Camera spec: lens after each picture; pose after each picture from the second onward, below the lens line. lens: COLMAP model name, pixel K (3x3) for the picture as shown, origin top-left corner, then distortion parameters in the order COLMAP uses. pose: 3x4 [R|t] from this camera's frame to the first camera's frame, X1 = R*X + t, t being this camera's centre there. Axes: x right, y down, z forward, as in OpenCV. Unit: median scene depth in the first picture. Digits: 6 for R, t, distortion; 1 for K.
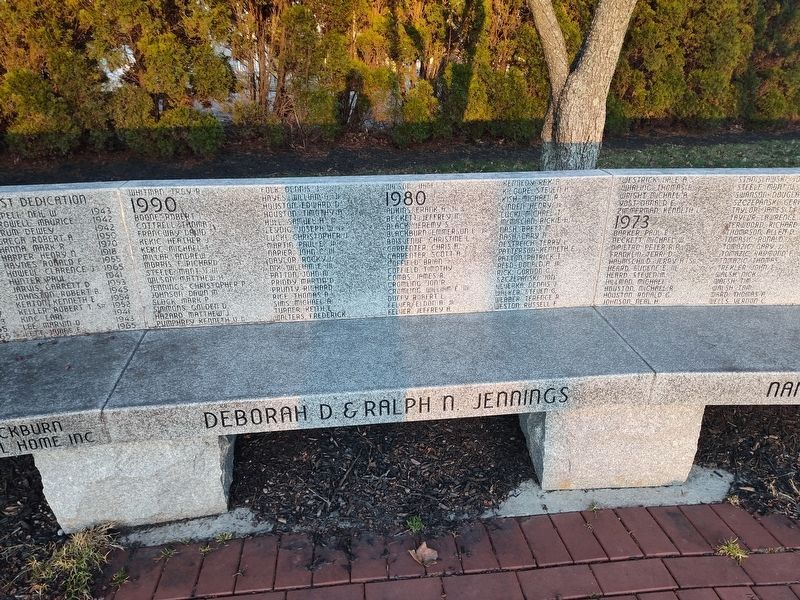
lens RADIAL K [[539.8, 0, 403.1], [0, 539.8, 294.6], [0, 0, 1]] dist [0.046428, -0.045557]
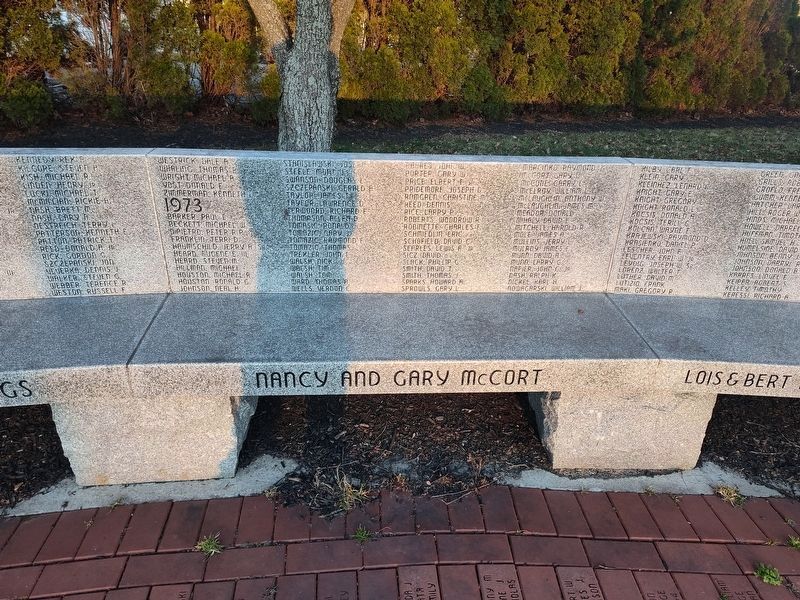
lens RADIAL K [[539.8, 0, 403.1], [0, 539.8, 294.6], [0, 0, 1]] dist [0.046428, -0.045557]
pose [[0.997779, 0.006393, 0.066297, 0.721994], [-0.008615, 0.999409, 0.033284, -0.011493], [-0.066045, -0.033781, 0.997245, 0.020275]]
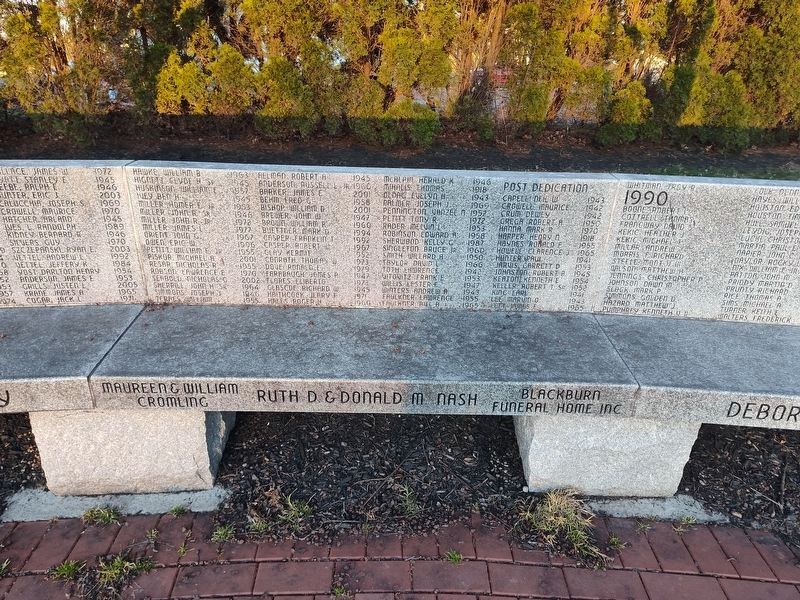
lens RADIAL K [[539.8, 0, 403.1], [0, 539.8, 294.6], [0, 0, 1]] dist [0.046428, -0.045557]
pose [[0.981143, 0.106248, -0.161459, -0.686695], [-0.105091, 0.994338, 0.015716, 0.051332], [0.162215, 0.001549, 0.986754, -0.110752]]
